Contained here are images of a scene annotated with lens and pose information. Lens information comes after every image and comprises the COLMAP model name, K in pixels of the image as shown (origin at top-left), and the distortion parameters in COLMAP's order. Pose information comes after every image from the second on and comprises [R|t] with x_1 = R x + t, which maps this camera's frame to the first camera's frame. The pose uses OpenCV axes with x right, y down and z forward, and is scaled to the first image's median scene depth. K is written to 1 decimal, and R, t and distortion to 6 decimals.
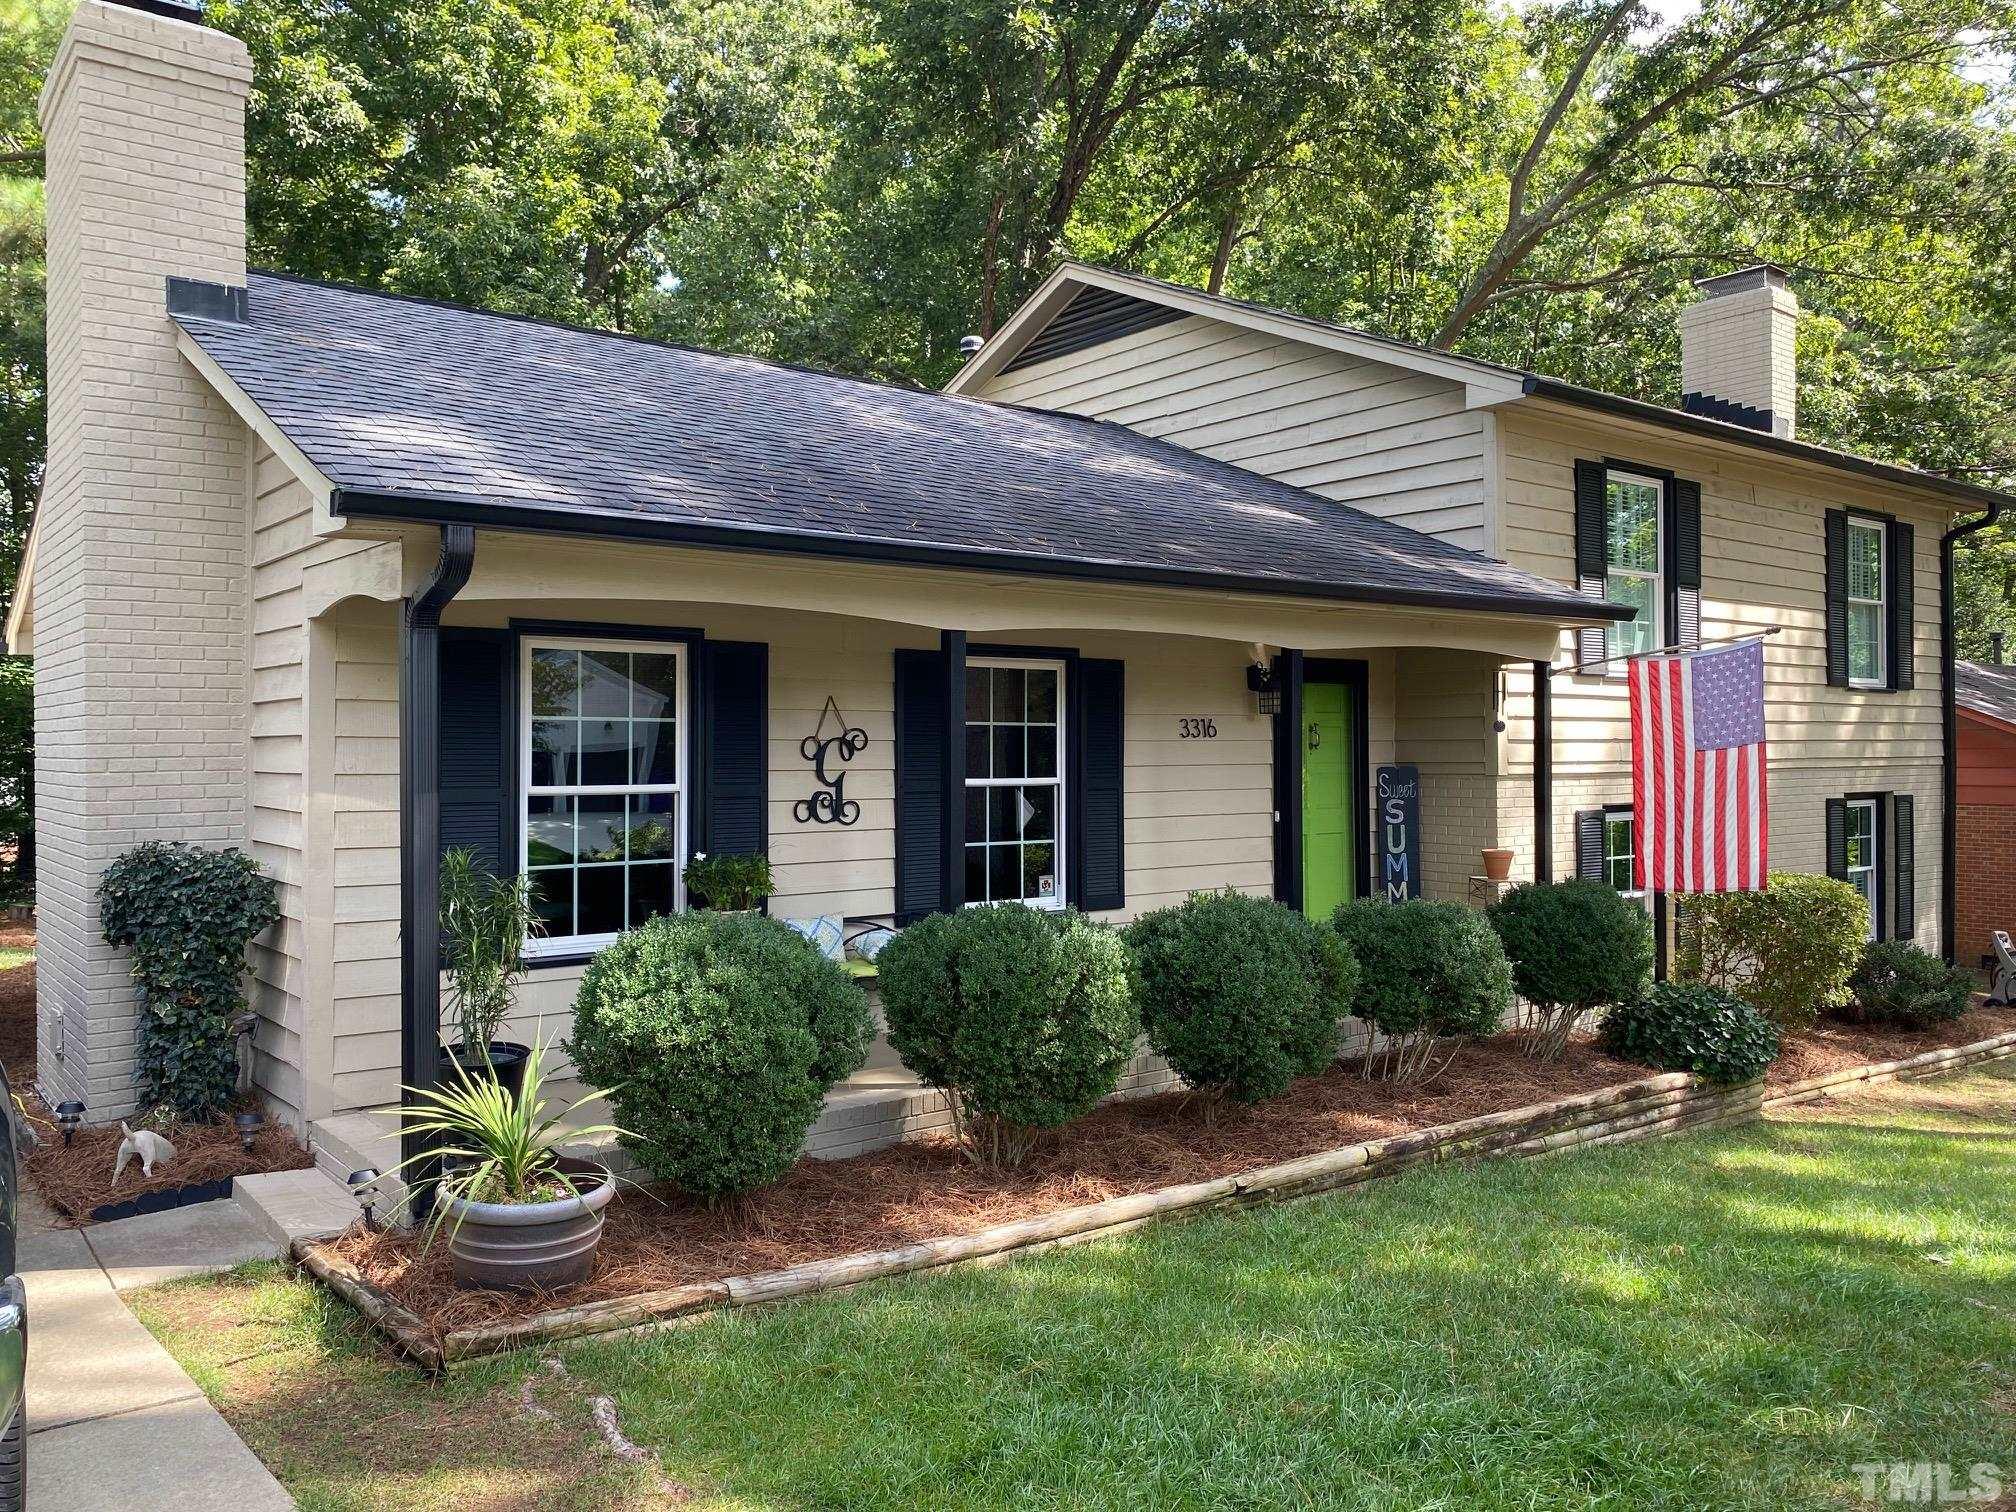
lens RADIAL K [[1548.0, 0, 1001.8], [0, 1548.0, 743.8], [0, 0, 1]] dist [0.031368, -0.026744]
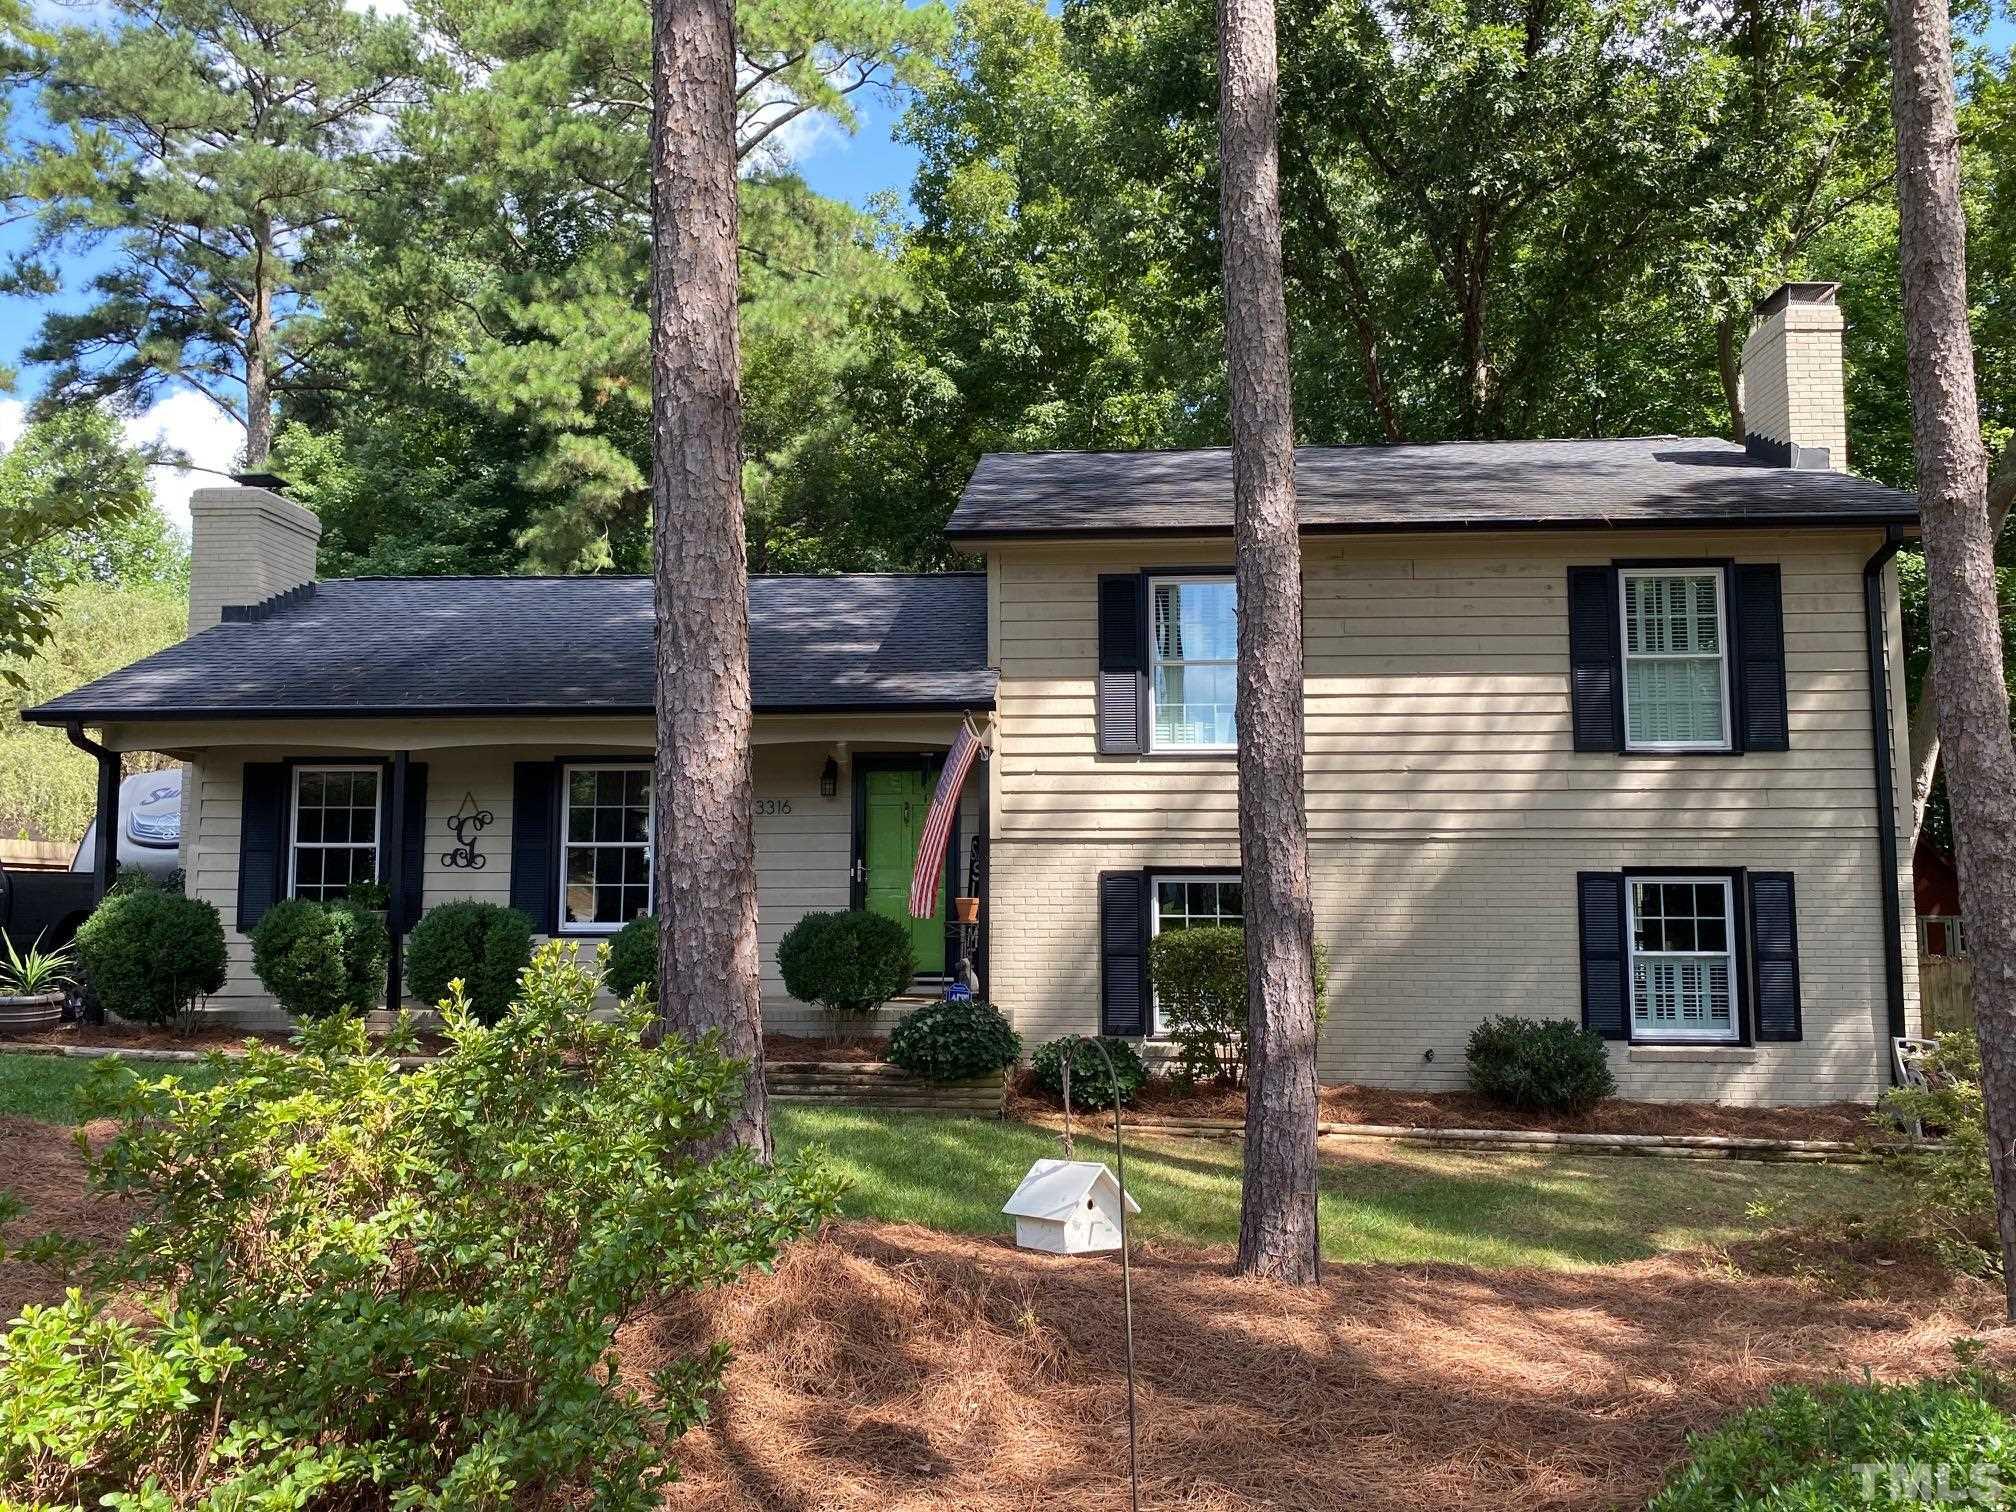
lens RADIAL K [[1548.0, 0, 992.6], [0, 1548.0, 746.7], [0, 0, 1]] dist [0.031368, -0.026744]
pose [[0.753048, -0.056653, -0.655523, 1.425287], [0.000916, 0.996376, -0.085059, 0.064192], [0.657965, 0.063453, 0.750370, 0.092969]]
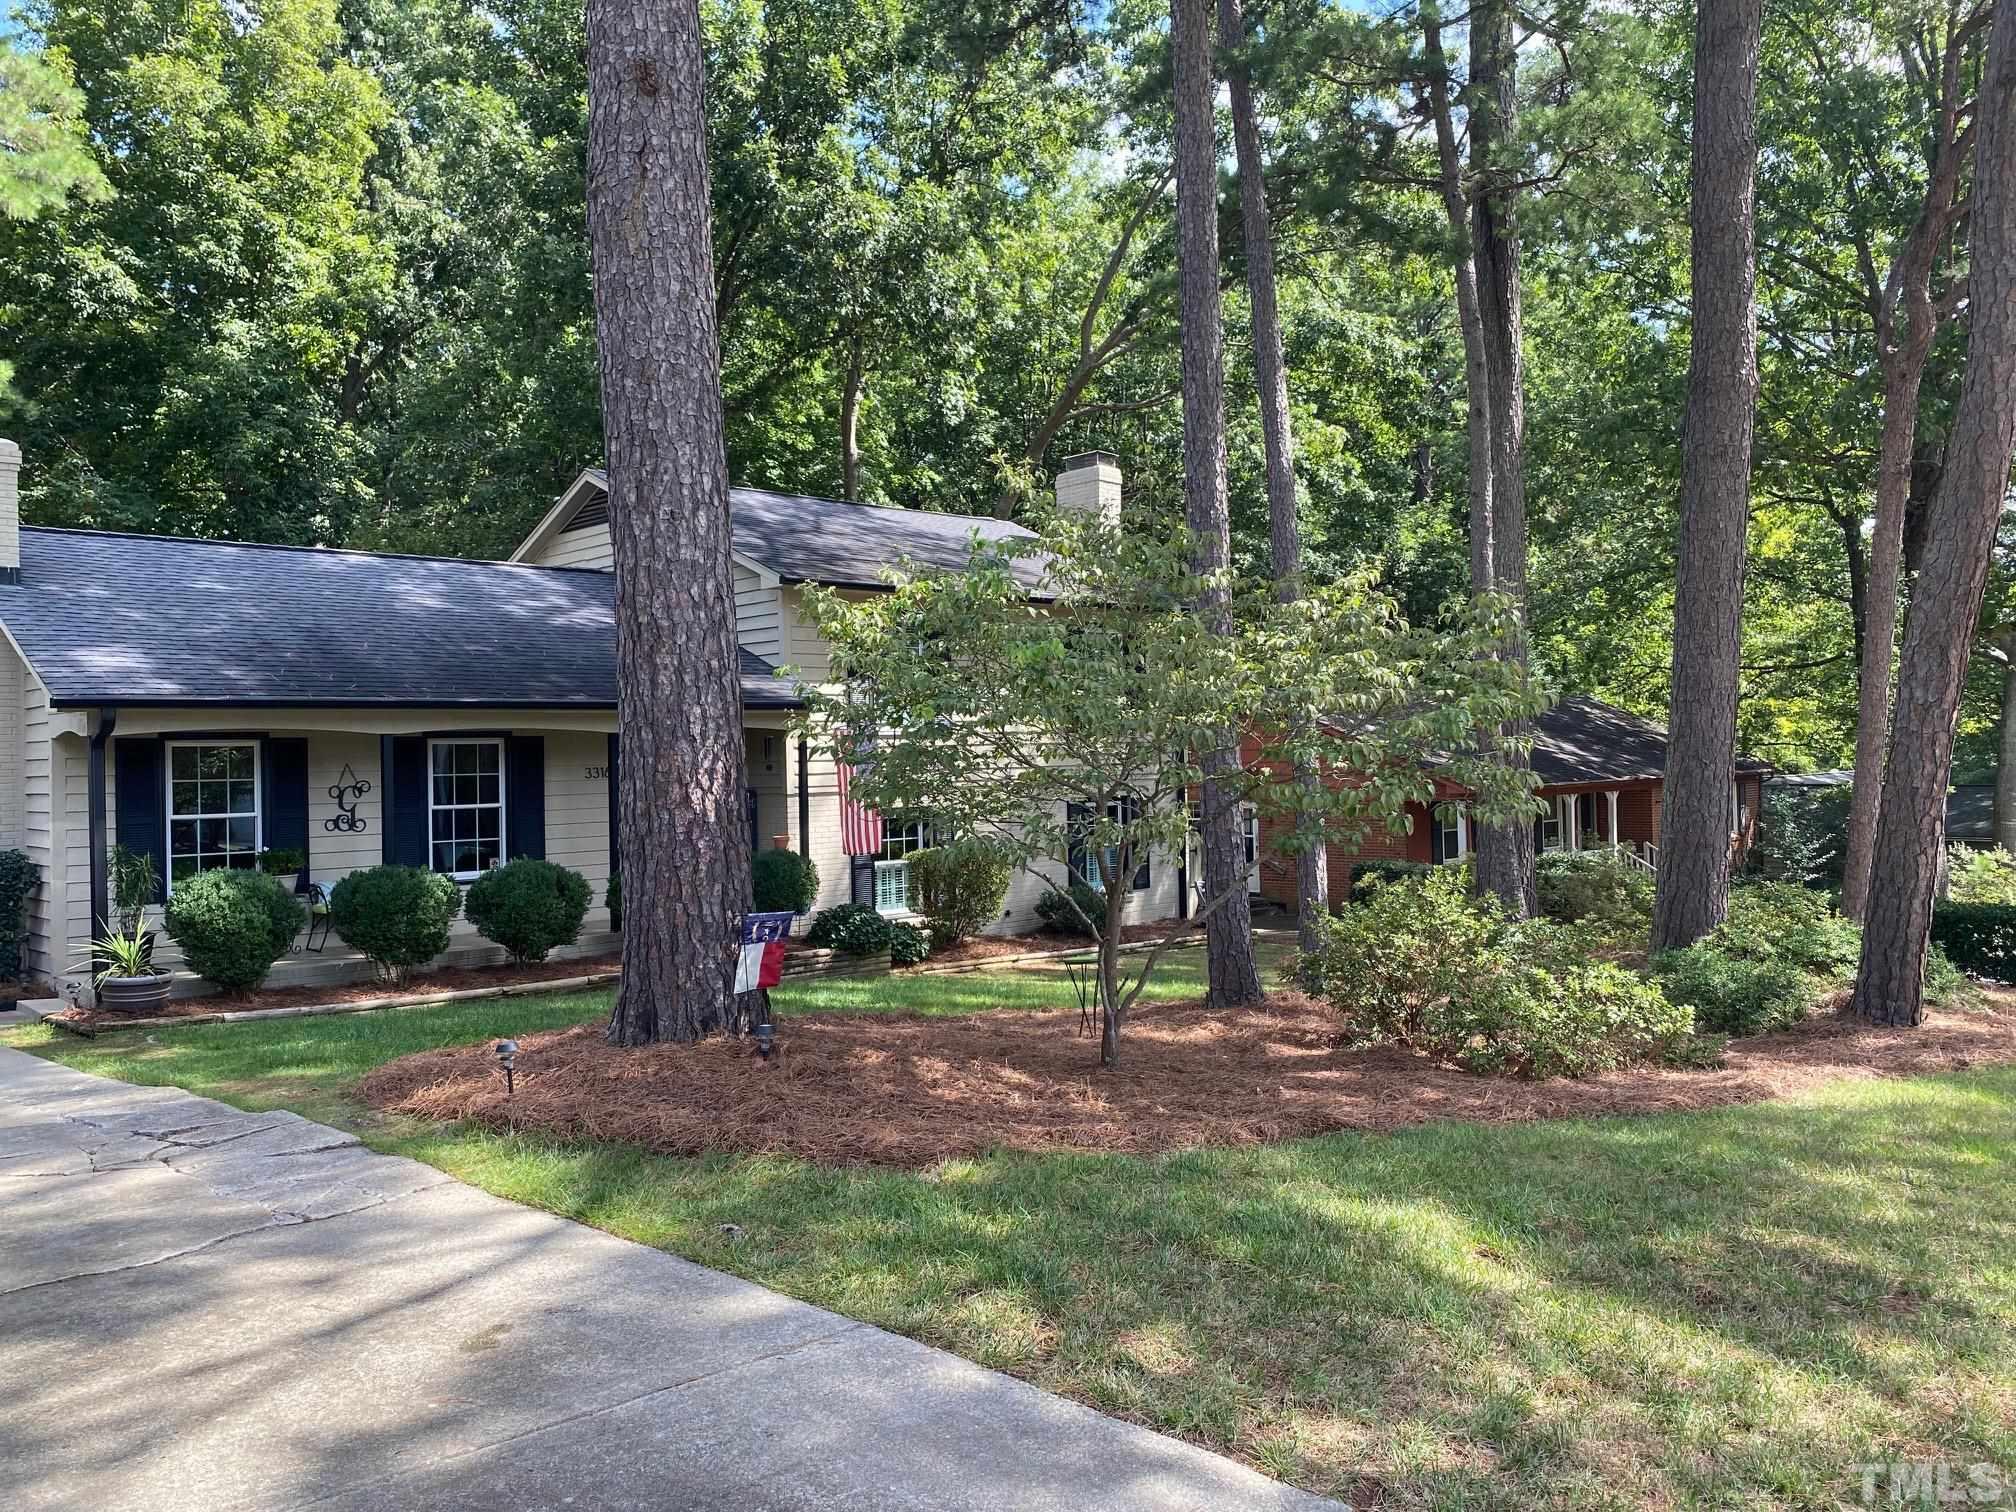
lens RADIAL K [[1548.0, 0, 1021.7], [0, 1548.0, 748.4], [0, 0, 1]] dist [0.031368, -0.026744]
pose [[0.995089, -0.019814, 0.096983, 0.528377], [0.020244, 0.999789, -0.003458, -0.026814], [-0.096894, 0.005404, 0.995280, -0.988765]]
